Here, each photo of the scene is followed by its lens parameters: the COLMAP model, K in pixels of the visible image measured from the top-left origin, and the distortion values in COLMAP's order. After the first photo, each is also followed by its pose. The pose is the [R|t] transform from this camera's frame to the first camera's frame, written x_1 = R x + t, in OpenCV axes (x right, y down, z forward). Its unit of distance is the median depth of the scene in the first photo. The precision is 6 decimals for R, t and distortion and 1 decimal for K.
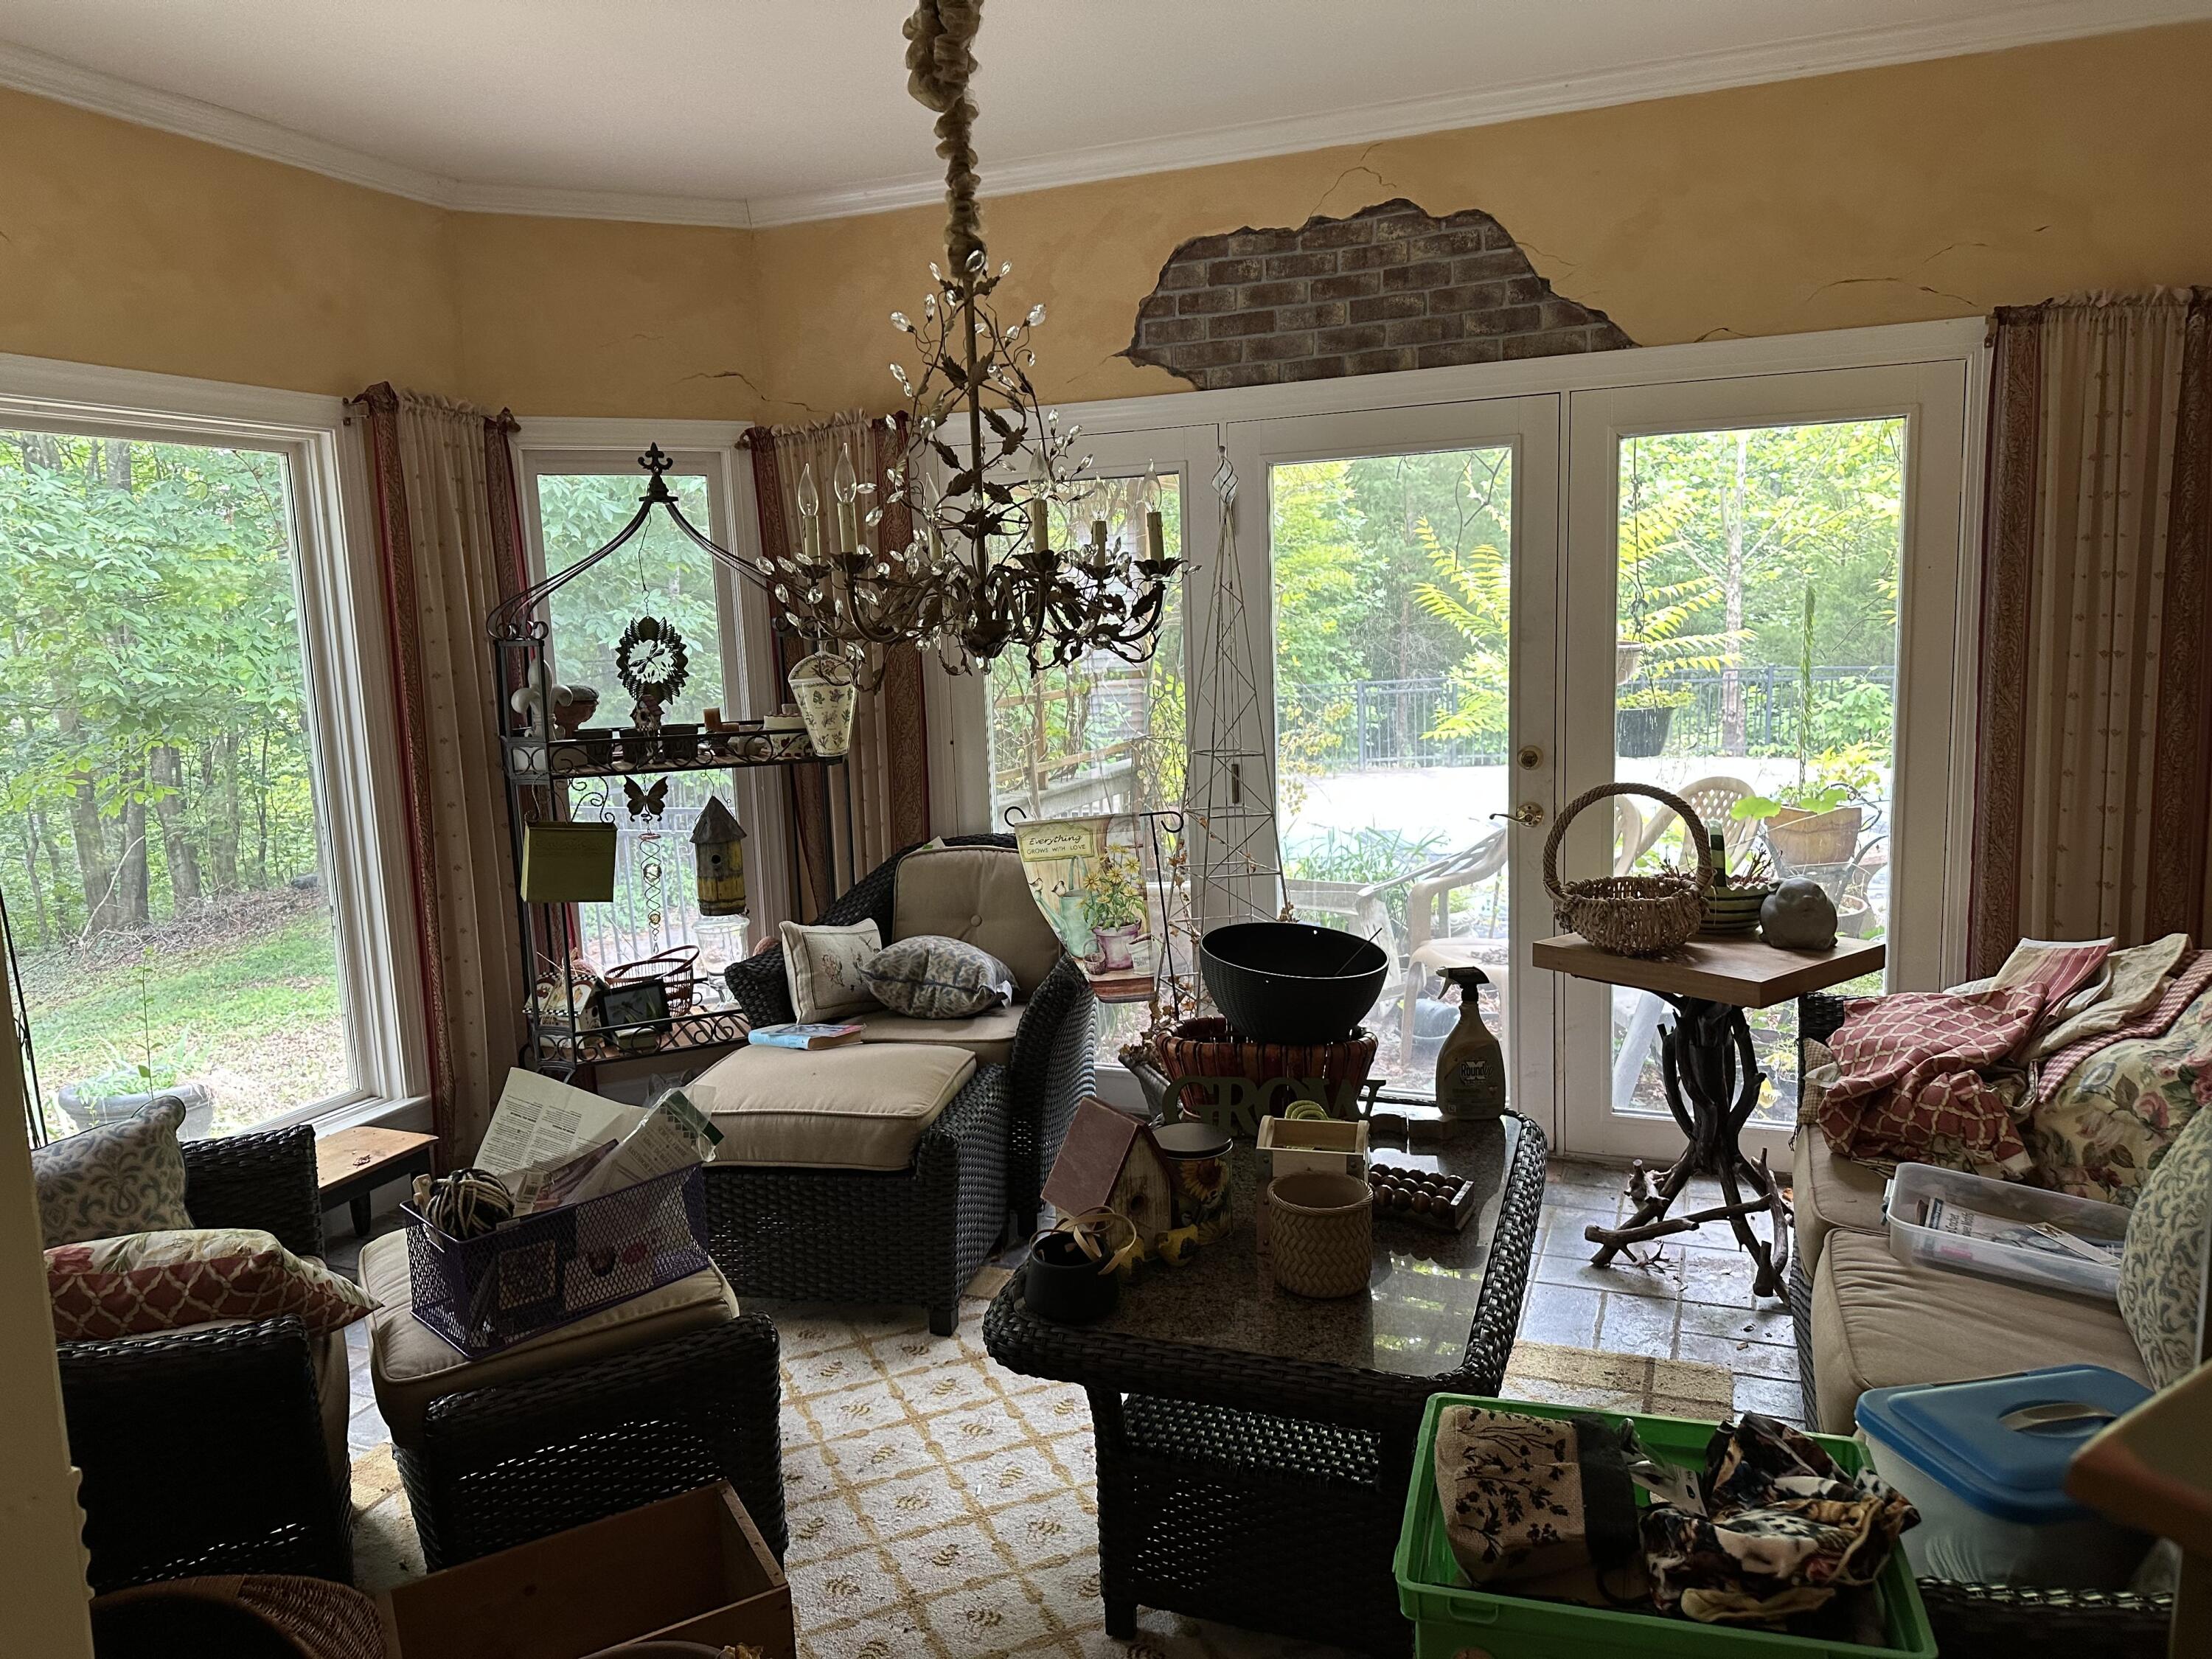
lens RADIAL K [[1545.6, 0, 1107.1], [0, 1545.6, 840.4], [0, 0, 1]] dist [0.139348, -0.177721]
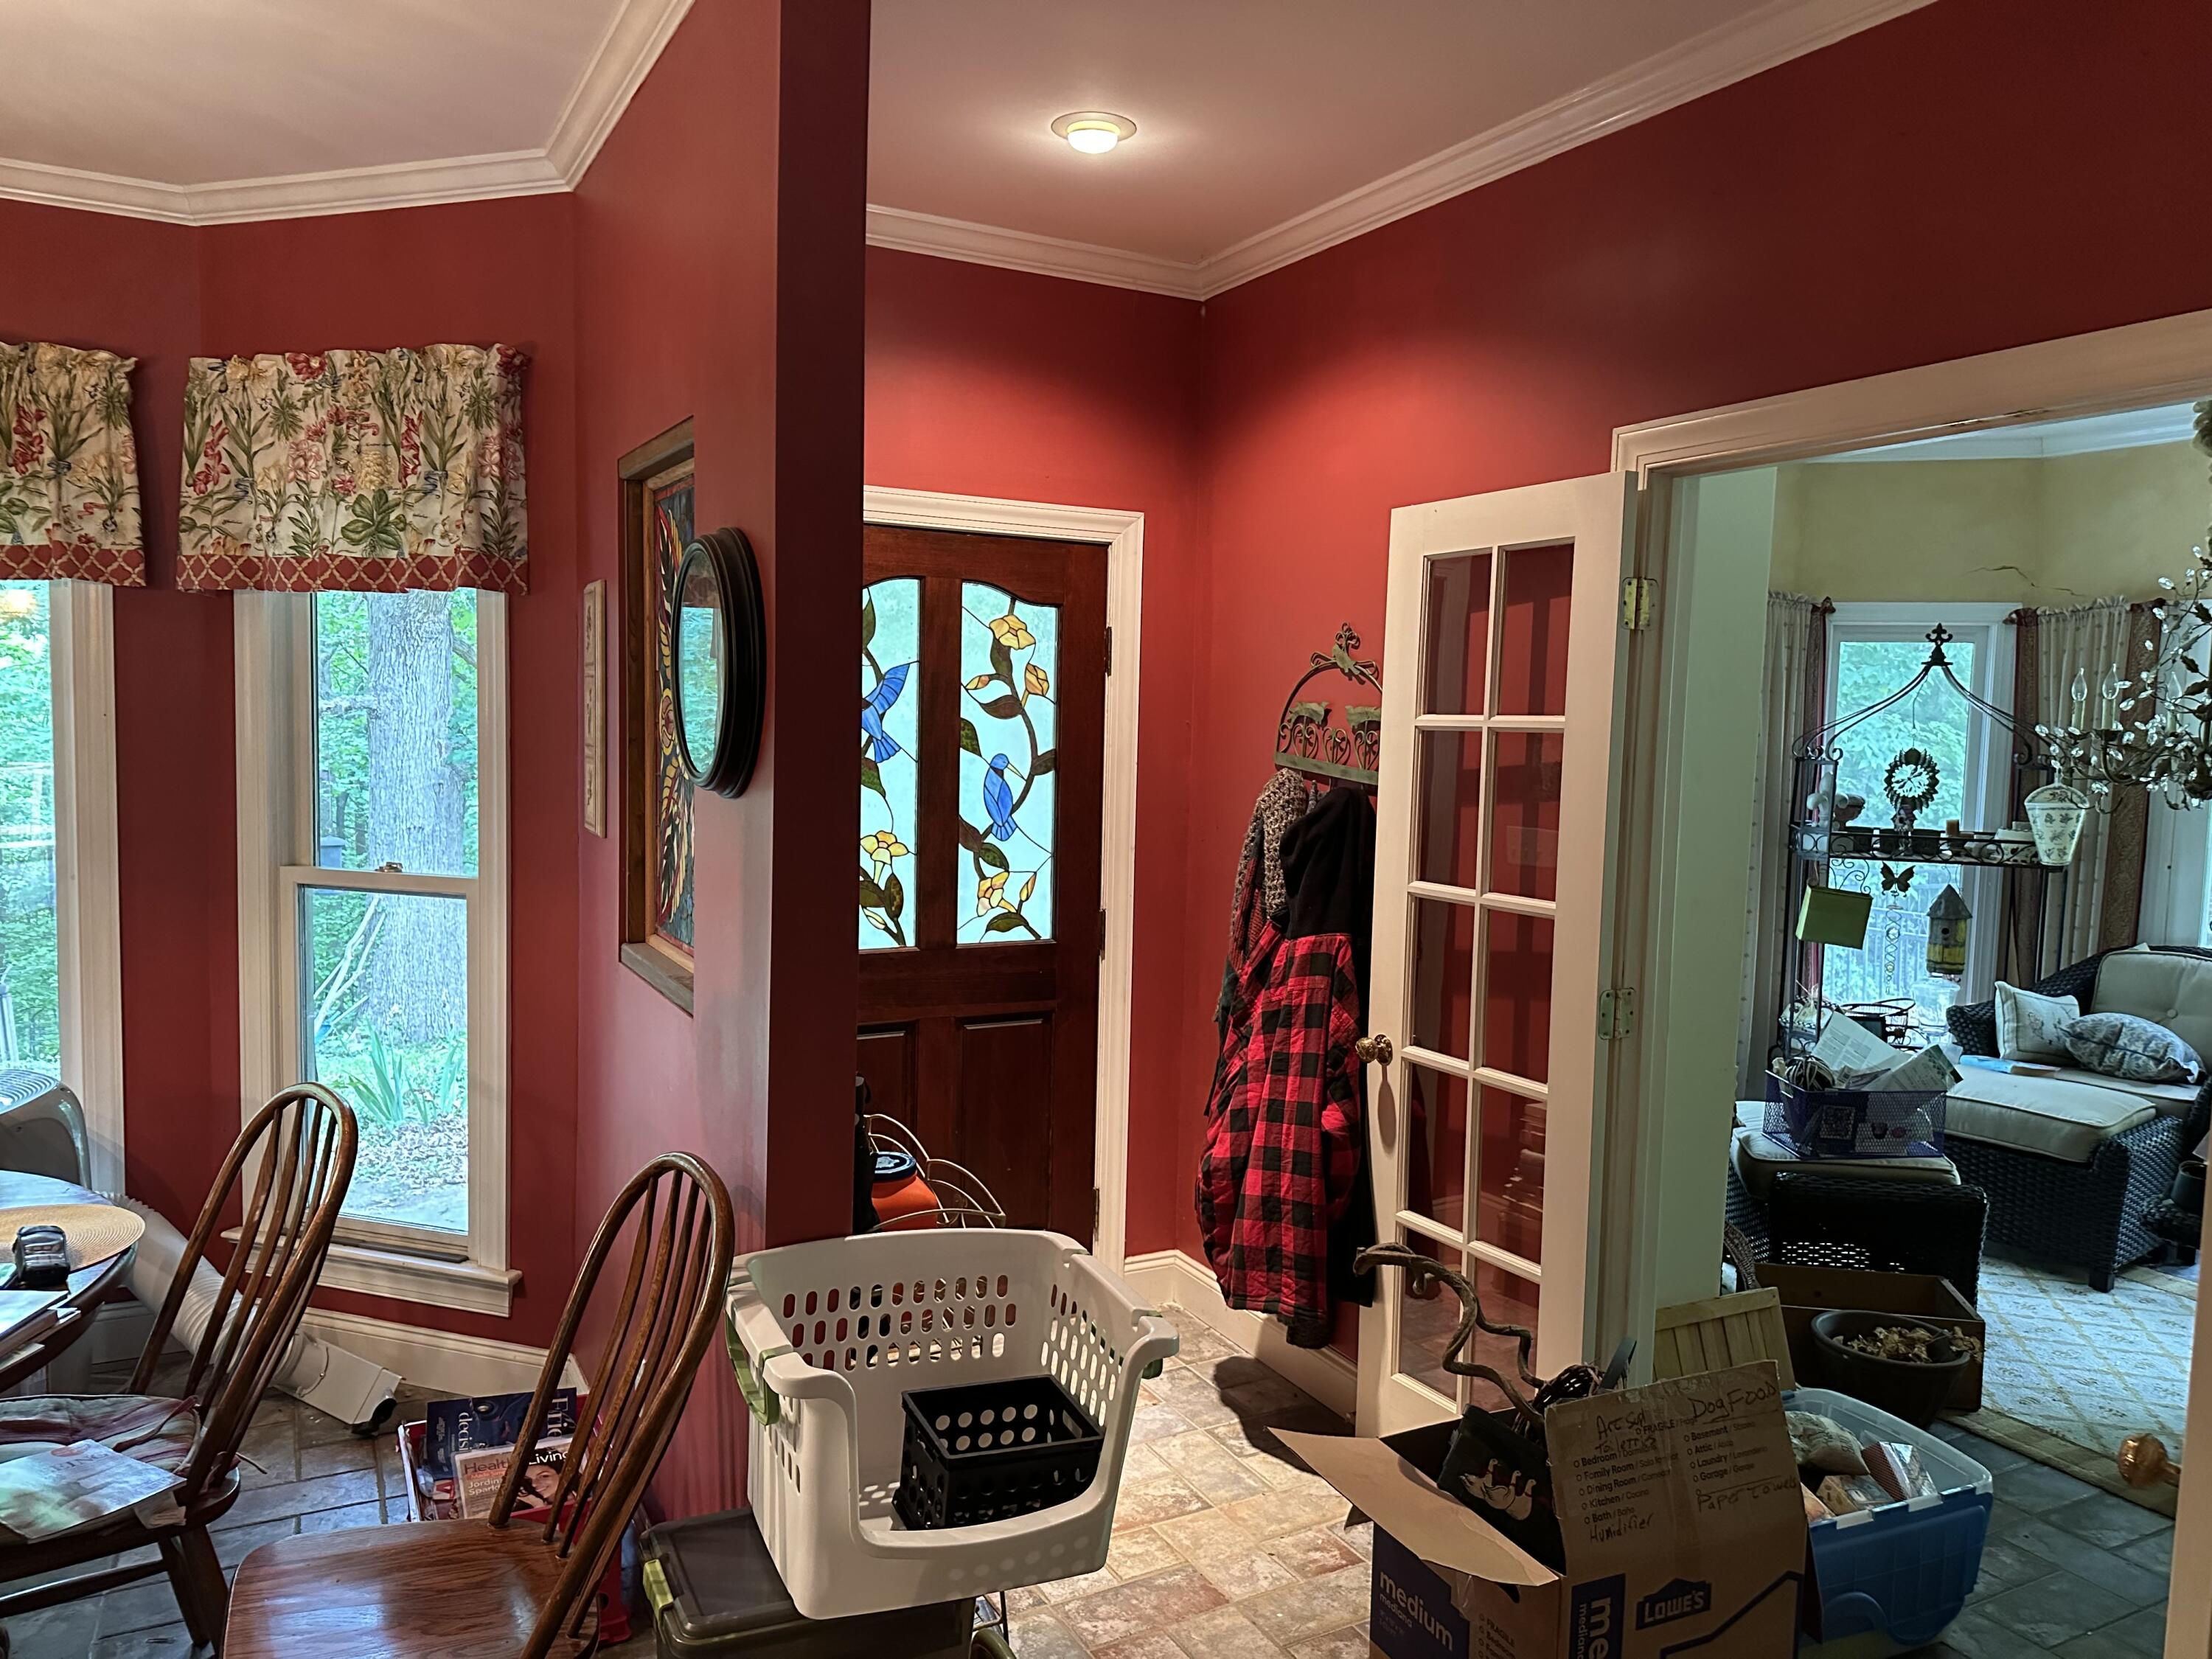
lens RADIAL K [[1524.7, 0, 1129.4], [0, 1524.7, 838.9], [0, 0, 1]] dist [0.028590, -0.032494]
pose [[0.758616, 0.107012, -0.642689, 0.053717], [-0.148342, 0.988881, -0.010444, 0.051219], [0.634426, 0.103261, 0.766056, -0.454910]]
